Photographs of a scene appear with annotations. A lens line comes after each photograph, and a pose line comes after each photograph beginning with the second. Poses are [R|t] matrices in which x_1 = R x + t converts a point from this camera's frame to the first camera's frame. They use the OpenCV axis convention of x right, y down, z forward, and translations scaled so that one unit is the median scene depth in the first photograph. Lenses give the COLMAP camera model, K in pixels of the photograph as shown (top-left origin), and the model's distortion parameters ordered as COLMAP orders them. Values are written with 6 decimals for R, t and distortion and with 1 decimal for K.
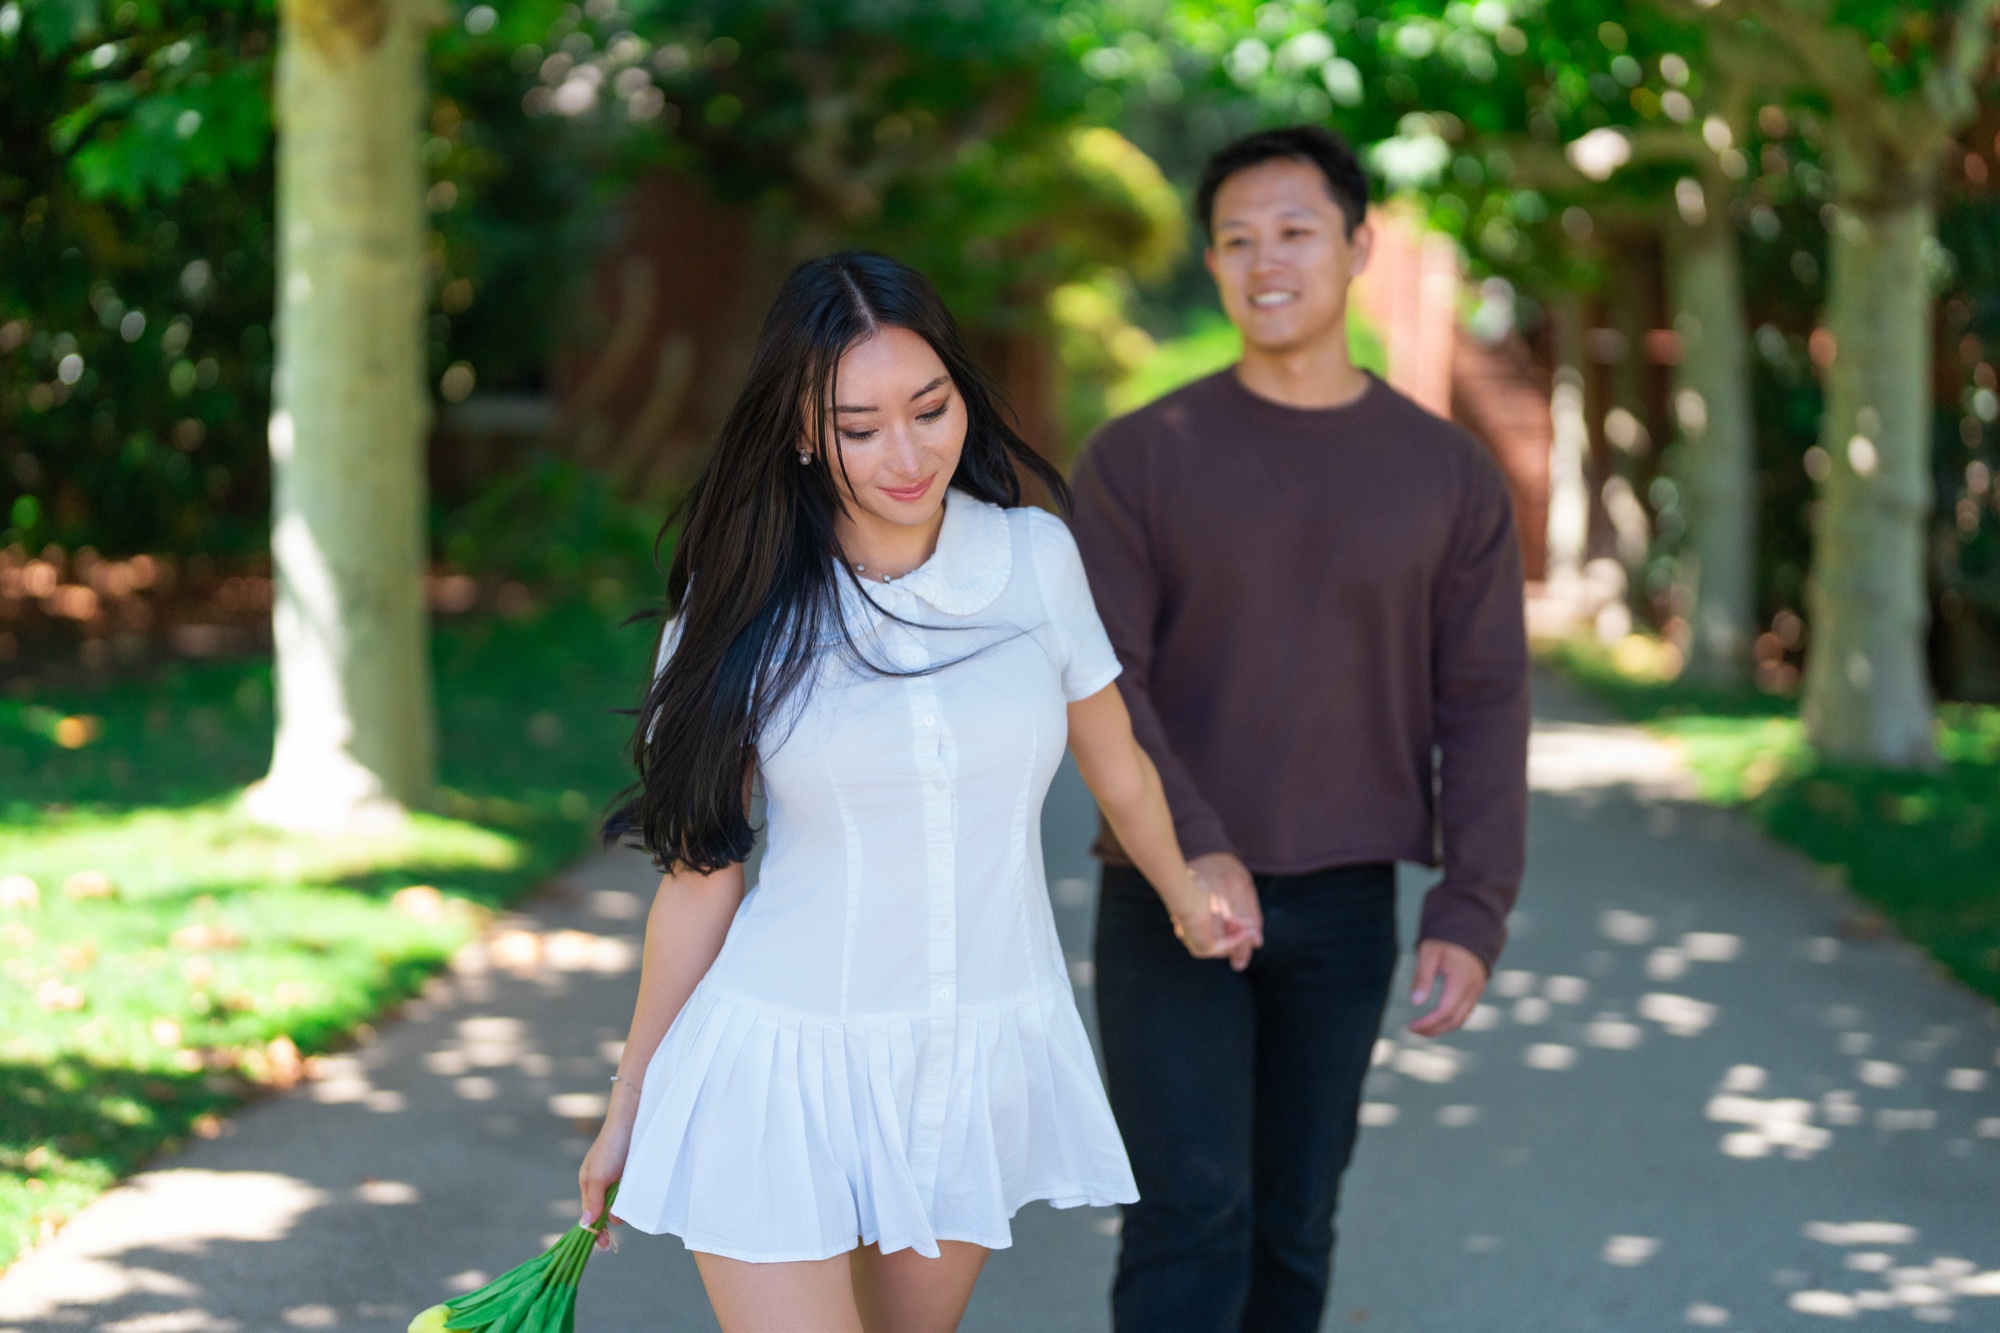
lens RADIAL K [[2879.9, 0, 1000.0], [0, 2879.9, 666.5], [0, 0, 1]] dist [-0.053781, -0.024300]
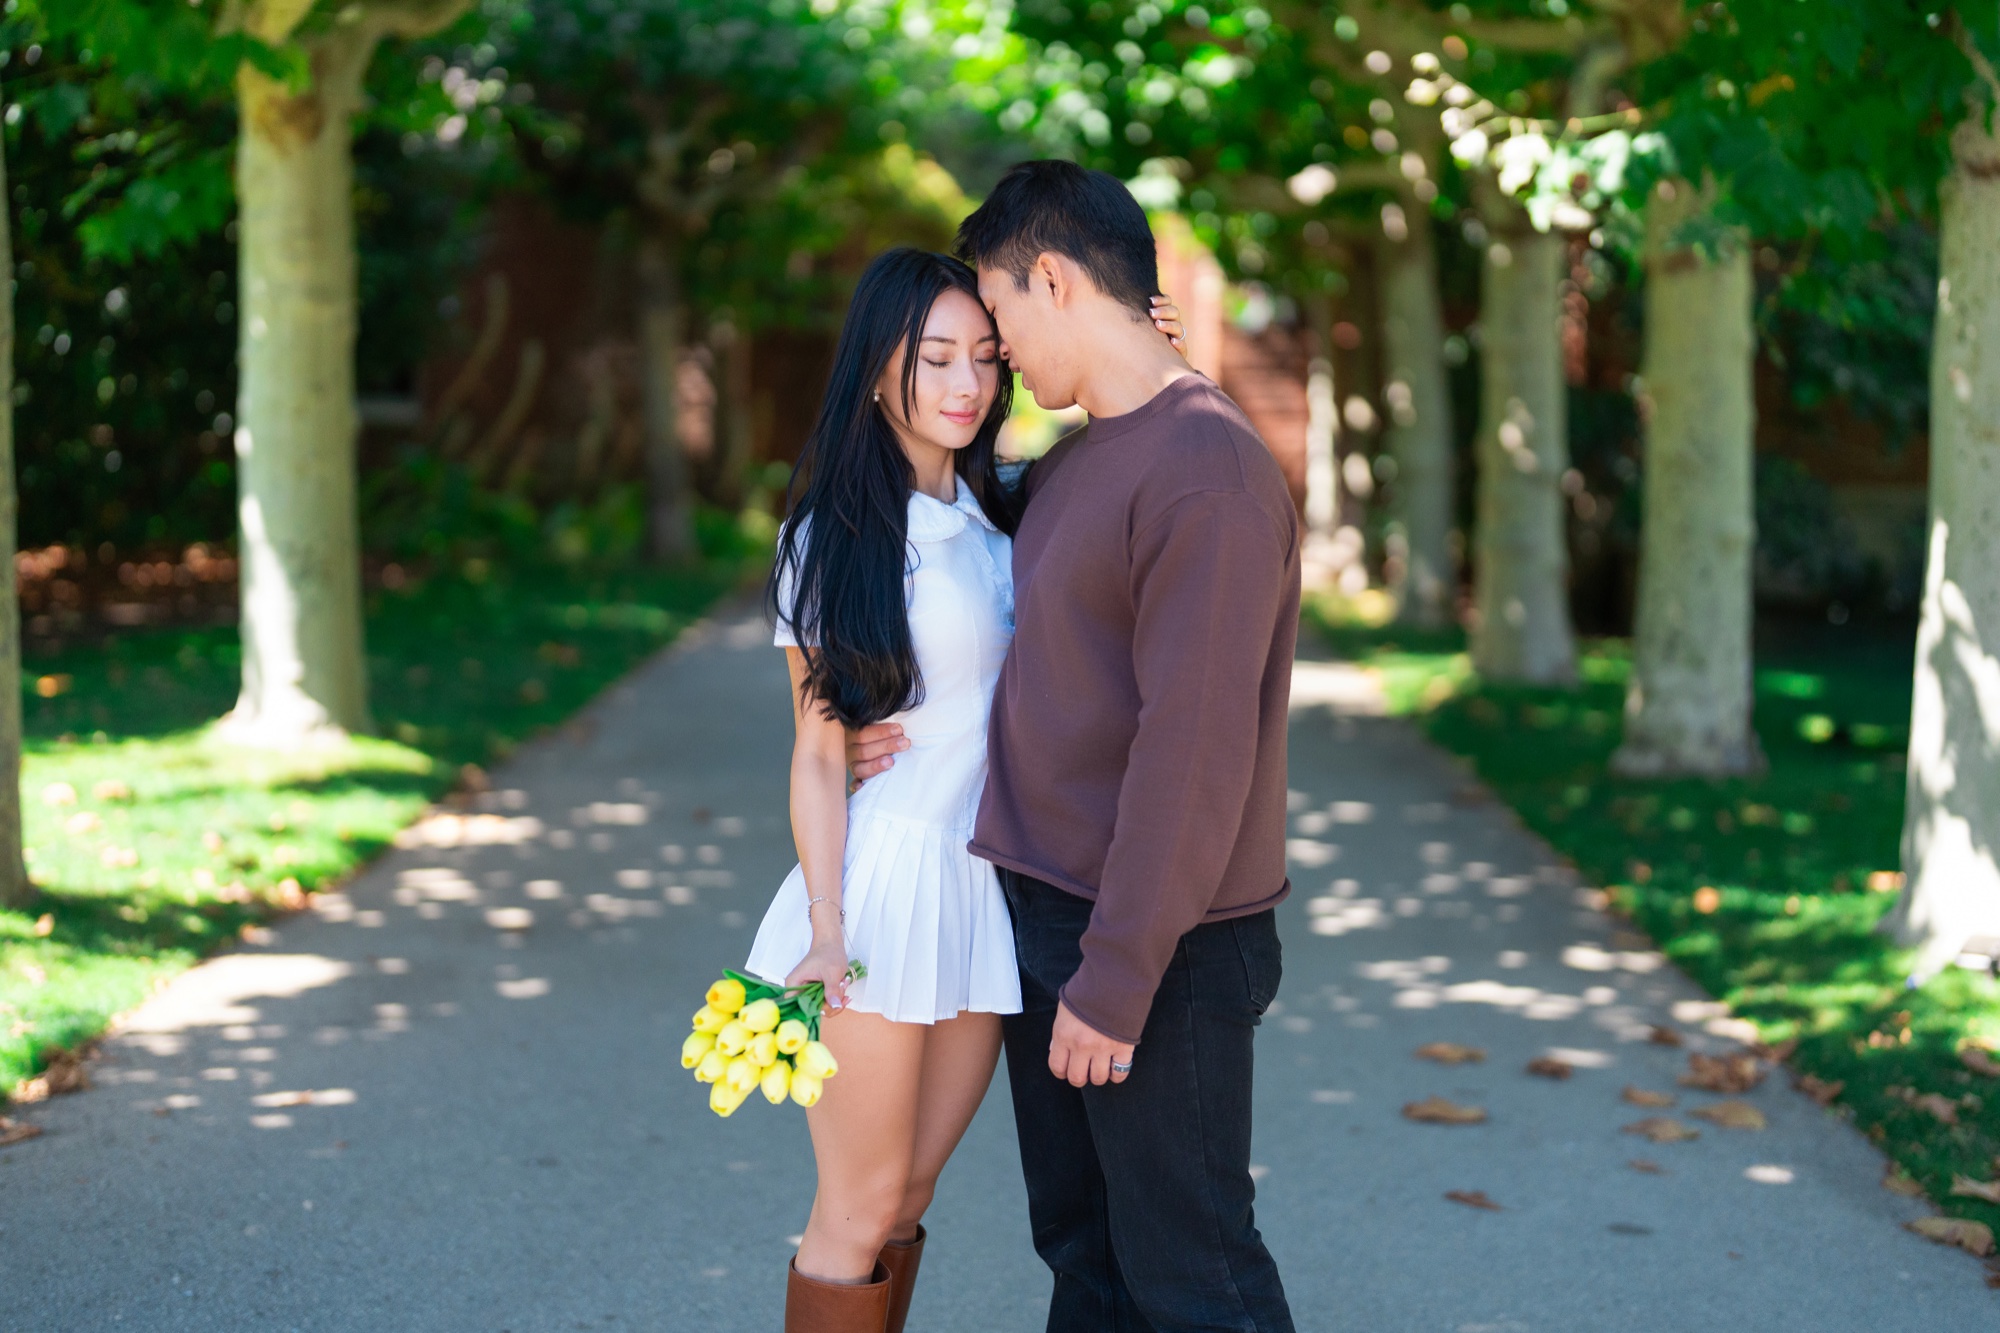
lens RADIAL K [[2976.9, 0, 996.7], [0, 2976.9, 535.5], [0, 0, 1]] dist [-0.011973, -0.078094]
pose [[0.998503, -0.017462, 0.051843, 0.010833], [0.019465, 0.999074, -0.038382, 0.013560], [-0.051125, 0.039334, 0.997917, -0.248416]]
